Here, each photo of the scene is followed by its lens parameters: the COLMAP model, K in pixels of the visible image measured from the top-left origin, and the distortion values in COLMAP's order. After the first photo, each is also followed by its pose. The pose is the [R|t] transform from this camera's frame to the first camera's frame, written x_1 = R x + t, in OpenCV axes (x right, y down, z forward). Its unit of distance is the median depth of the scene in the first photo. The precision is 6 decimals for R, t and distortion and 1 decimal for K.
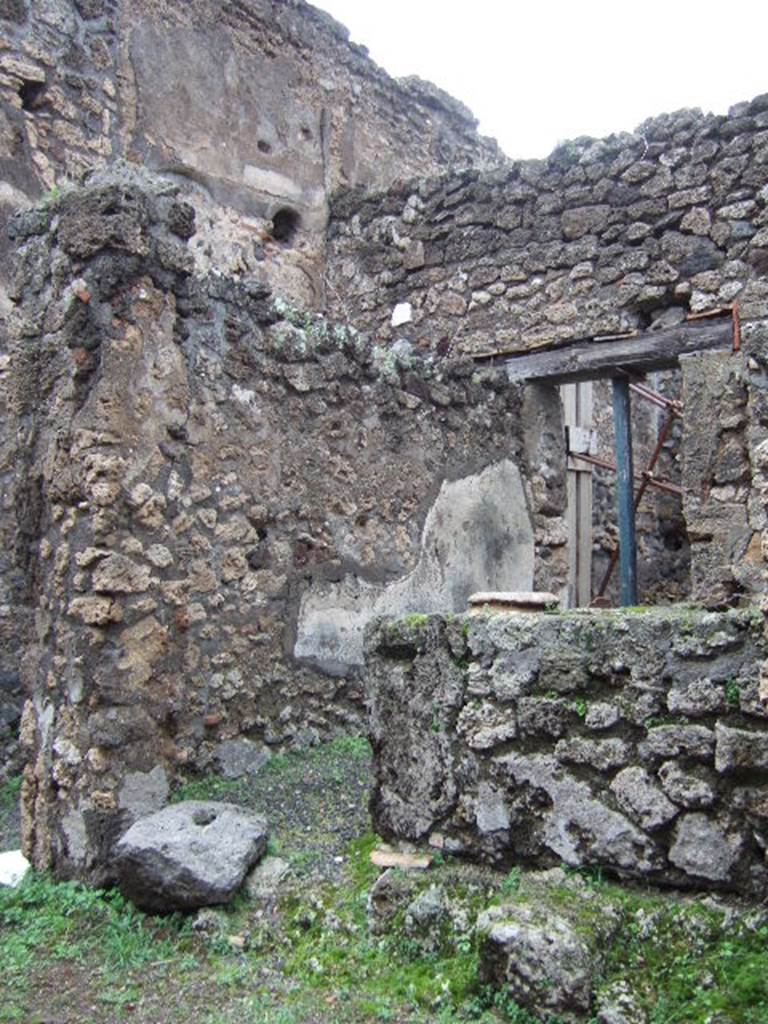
lens RADIAL K [[1072.6, 0, 376.7], [0, 1072.6, 518.0], [0, 0, 1]] dist [-0.081897, 0.000000]
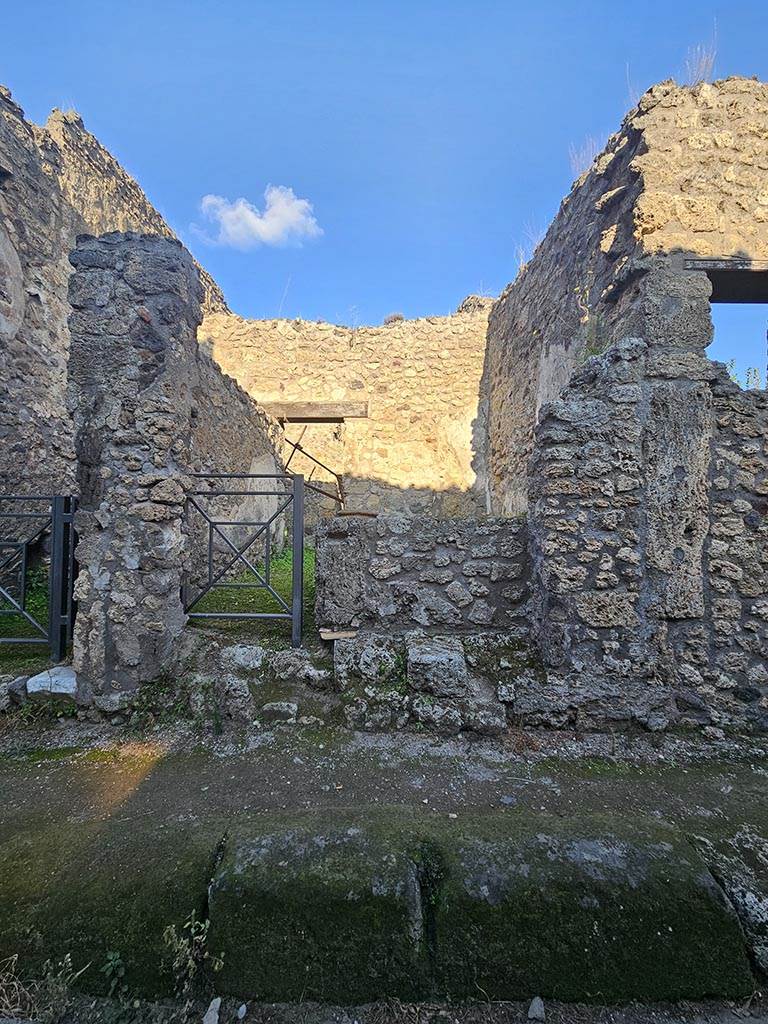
lens RADIAL K [[411.9, 0, 379.9], [0, 411.9, 508.9], [0, 0, 1]] dist [0.001381, 0.001272]
pose [[0.804388, 0.036090, 0.593007, -0.352615], [-0.058669, 0.998100, 0.018839, 0.048621], [-0.591200, -0.049945, 0.804977, 0.277866]]
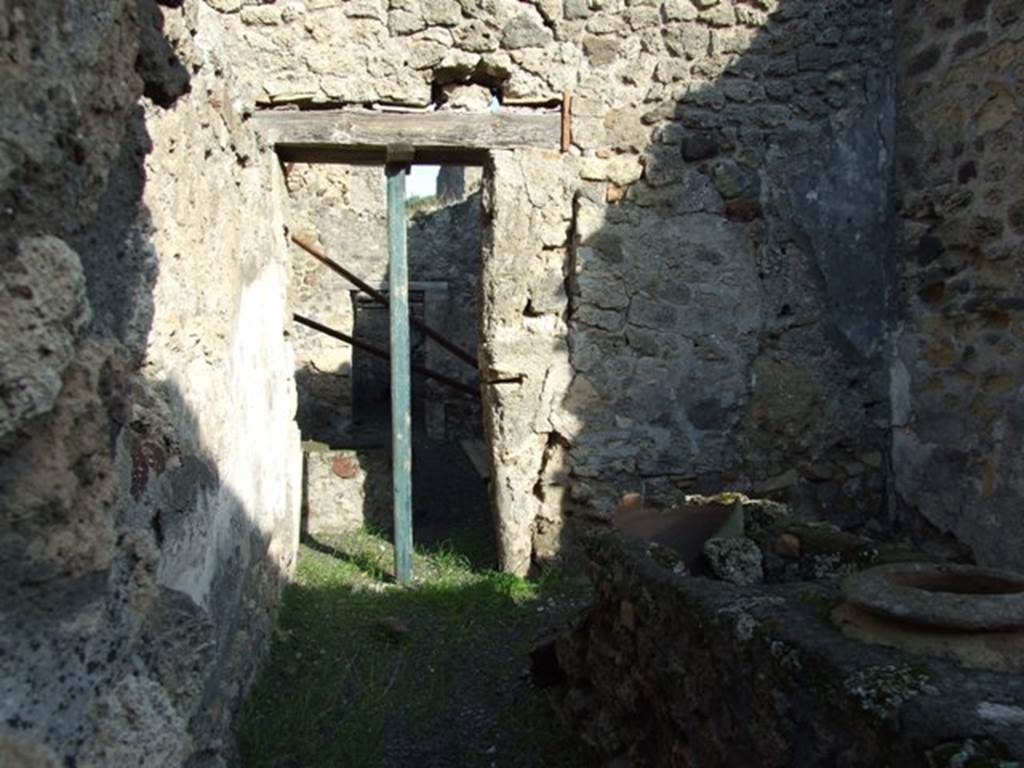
lens RADIAL K [[829.1, 0, 502.4], [0, 829.1, 381.0], [0, 0, 1]] dist [-0.034352, -0.017662]
pose [[0.691282, -0.010030, 0.722515, -0.258200], [-0.043015, 0.997559, 0.055003, -0.021578], [-0.721303, -0.069102, 0.689164, 0.912945]]
